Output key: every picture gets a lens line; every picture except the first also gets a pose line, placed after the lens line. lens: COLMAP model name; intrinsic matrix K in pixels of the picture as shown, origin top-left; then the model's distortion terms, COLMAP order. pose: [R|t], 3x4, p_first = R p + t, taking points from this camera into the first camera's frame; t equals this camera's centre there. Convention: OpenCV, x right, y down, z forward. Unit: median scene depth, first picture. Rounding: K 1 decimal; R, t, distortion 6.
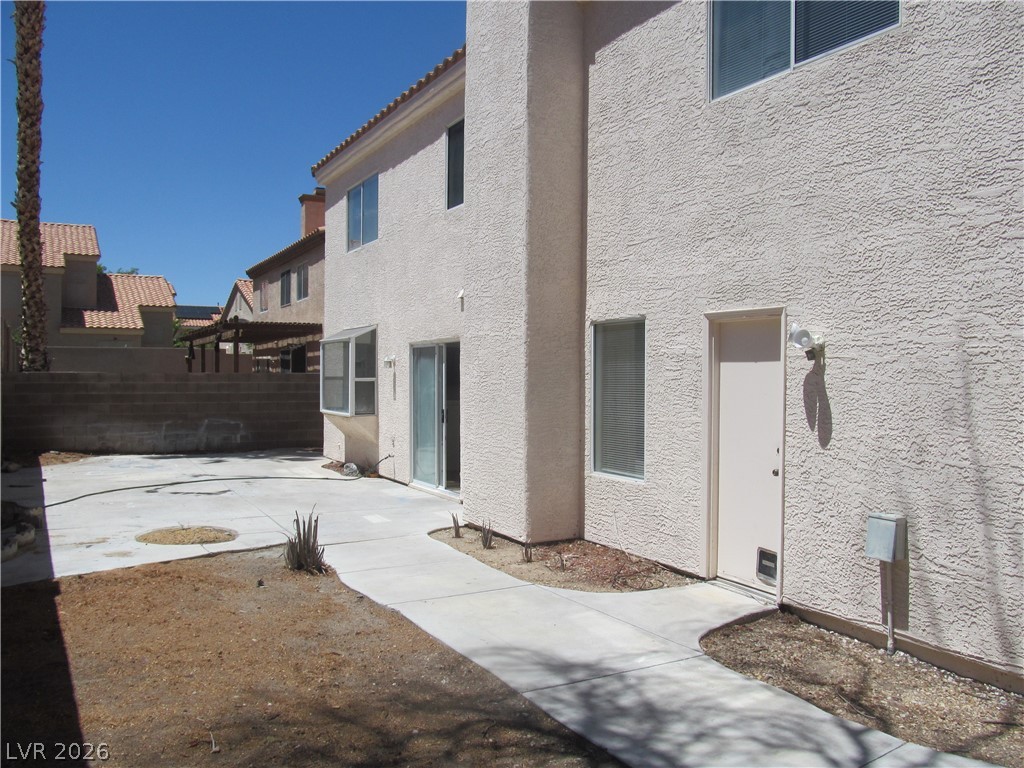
lens RADIAL K [[868.0, 0, 509.0], [0, 868.0, 379.6], [0, 0, 1]] dist [-0.048128, 0.042580]
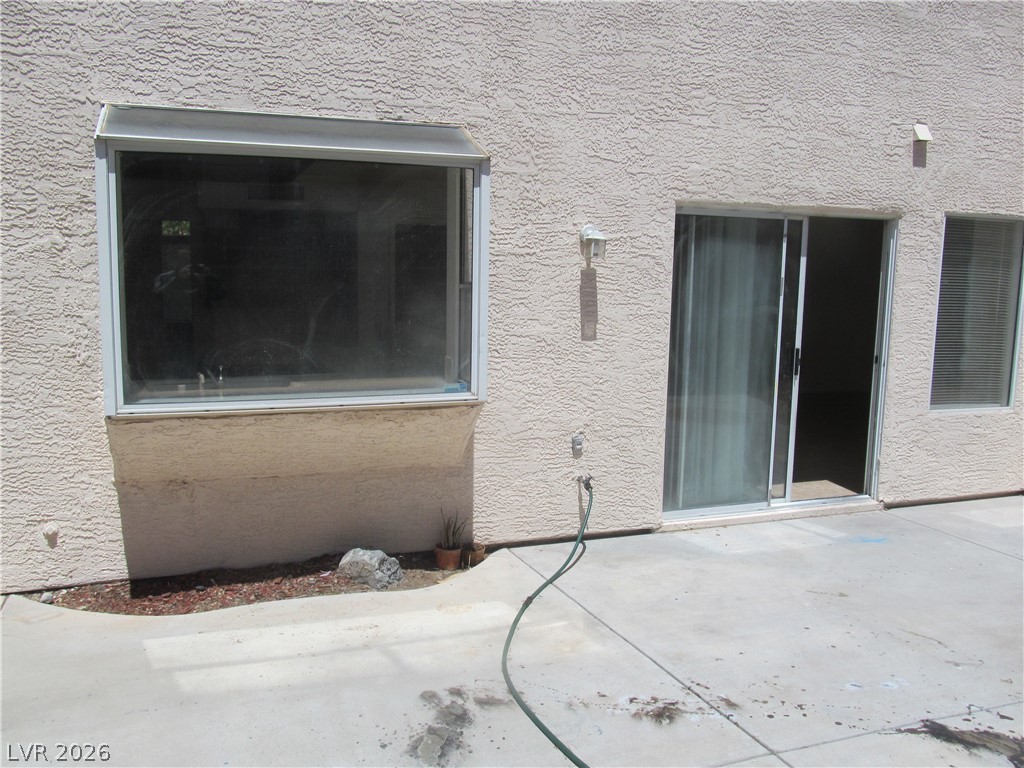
lens RADIAL K [[868.0, 0, 509.0], [0, 868.0, 379.6], [0, 0, 1]] dist [-0.048128, 0.042580]
pose [[0.103489, -0.130100, 0.986085, -0.573102], [-0.018899, 0.990972, 0.132728, -0.011940], [-0.994451, -0.032371, 0.100096, 1.086231]]
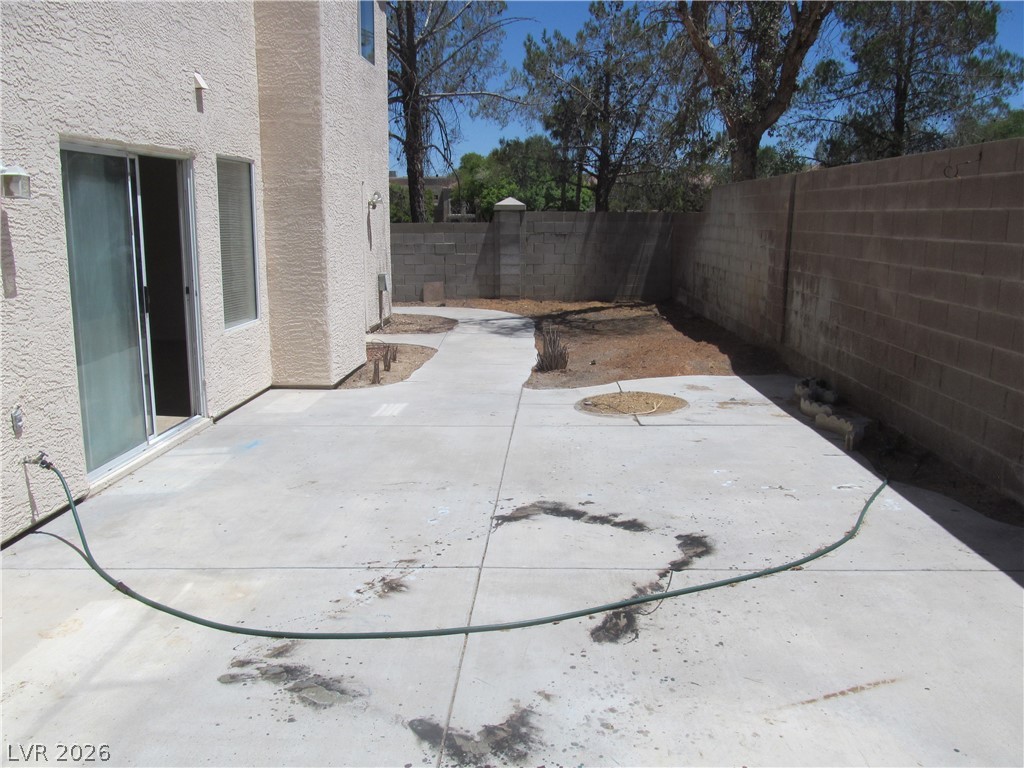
lens RADIAL K [[868.0, 0, 509.0], [0, 868.0, 379.6], [0, 0, 1]] dist [-0.048128, 0.042580]
pose [[-0.863113, -0.093056, 0.496364, -0.503240], [0.004127, 0.981544, 0.191192, -0.008896], [-0.504994, 0.167068, -0.846799, 1.299710]]
